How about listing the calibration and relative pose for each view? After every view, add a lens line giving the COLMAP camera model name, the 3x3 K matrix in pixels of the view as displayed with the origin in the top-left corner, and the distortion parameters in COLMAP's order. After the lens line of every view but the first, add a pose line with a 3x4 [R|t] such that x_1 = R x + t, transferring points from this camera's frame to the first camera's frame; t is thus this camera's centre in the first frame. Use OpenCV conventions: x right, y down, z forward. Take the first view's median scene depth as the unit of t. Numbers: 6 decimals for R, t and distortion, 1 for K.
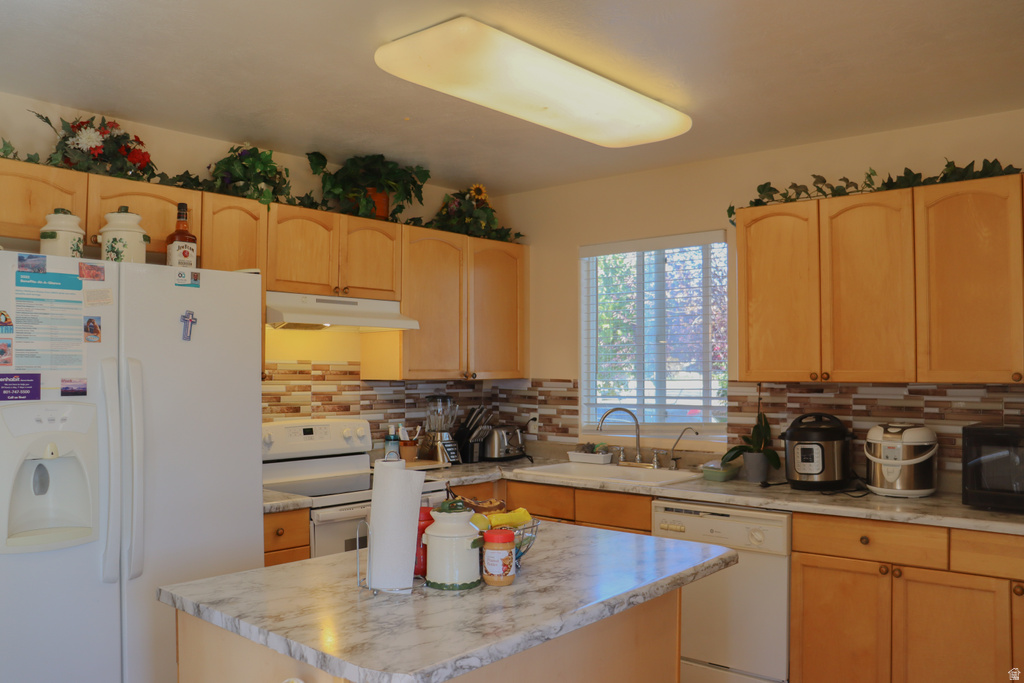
lens RADIAL K [[827.4, 0, 512.0], [0, 827.4, 341.5], [0, 0, 1]] dist [-0.177238, 0.105621]
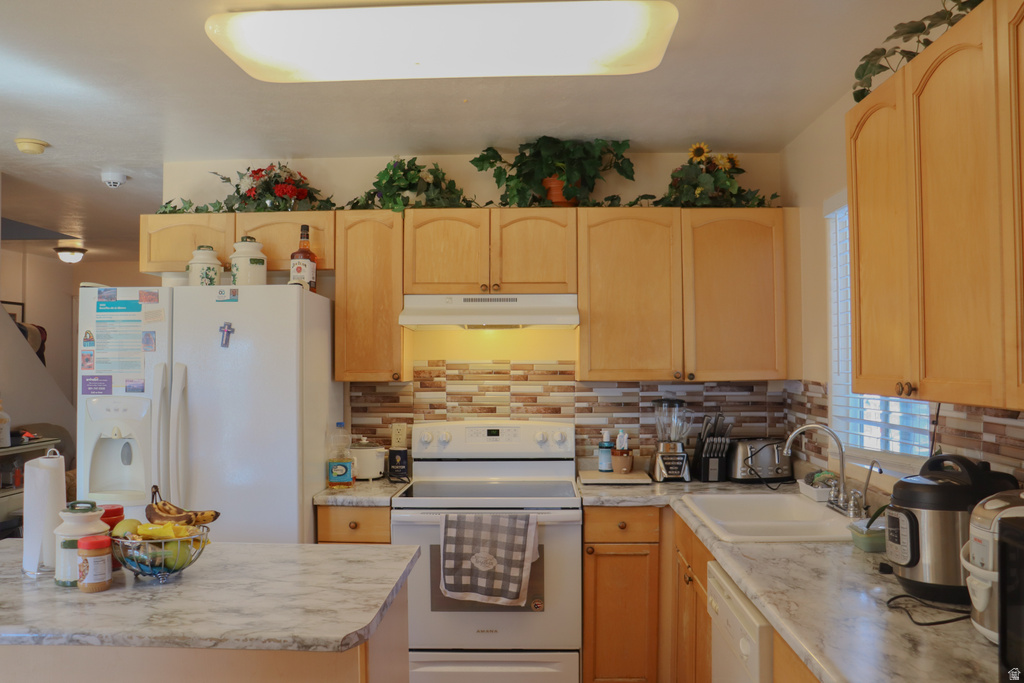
lens RADIAL K [[827.4, 0, 512.0], [0, 827.4, 341.5], [0, 0, 1]] dist [-0.177238, 0.105621]
pose [[0.637551, -0.020715, -0.770130, 0.515470], [0.029633, 0.999558, -0.002355, 0.003440], [0.769838, -0.021319, 0.637883, 0.374822]]
